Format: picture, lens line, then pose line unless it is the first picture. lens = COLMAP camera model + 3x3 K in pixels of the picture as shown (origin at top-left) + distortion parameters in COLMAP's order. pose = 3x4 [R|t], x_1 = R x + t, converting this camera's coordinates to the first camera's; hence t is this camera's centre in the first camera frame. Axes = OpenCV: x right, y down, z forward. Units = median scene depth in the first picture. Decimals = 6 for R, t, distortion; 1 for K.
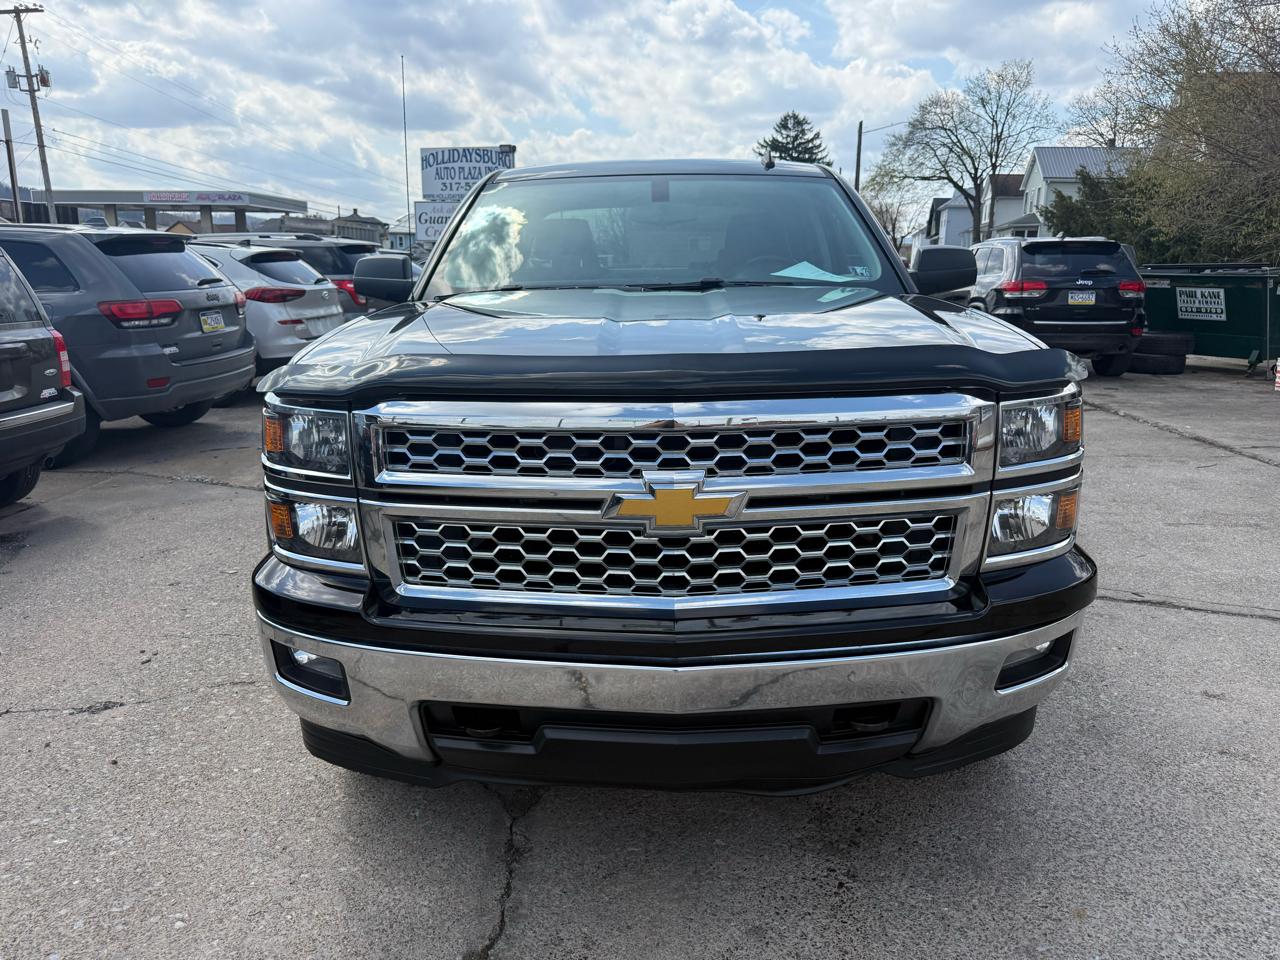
lens RADIAL K [[927.2, 0, 625.2], [0, 927.2, 448.3], [0, 0, 1]] dist [0.001474, -0.006441]
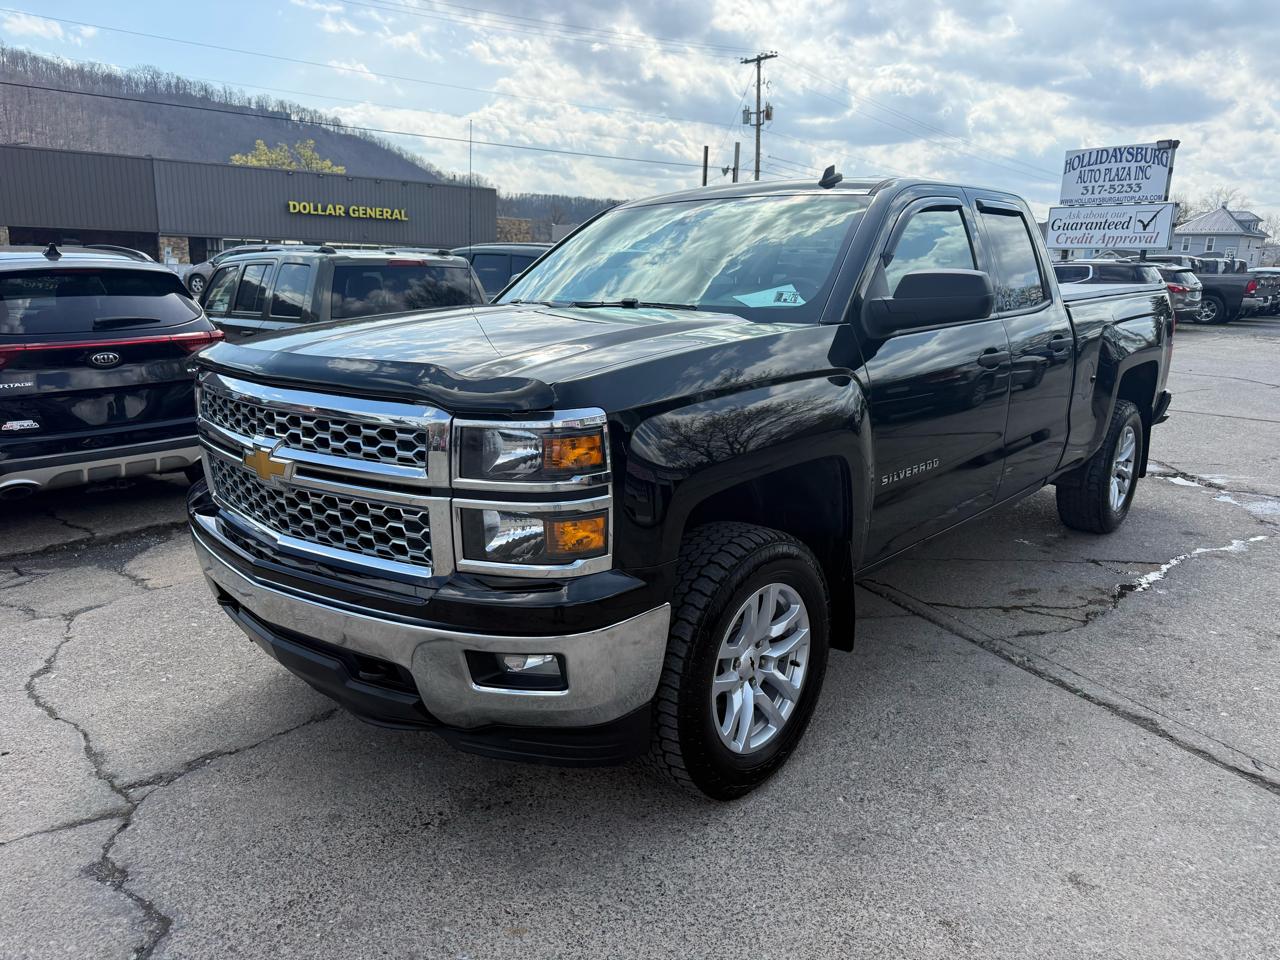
lens RADIAL K [[927.2, 0, 625.2], [0, 927.2, 448.3], [0, 0, 1]] dist [0.001474, -0.006441]
pose [[0.743693, 0.137890, -0.654146, 0.100796], [-0.142551, 0.988702, 0.046348, -0.007419], [0.653146, 0.058781, 0.754947, 0.023732]]
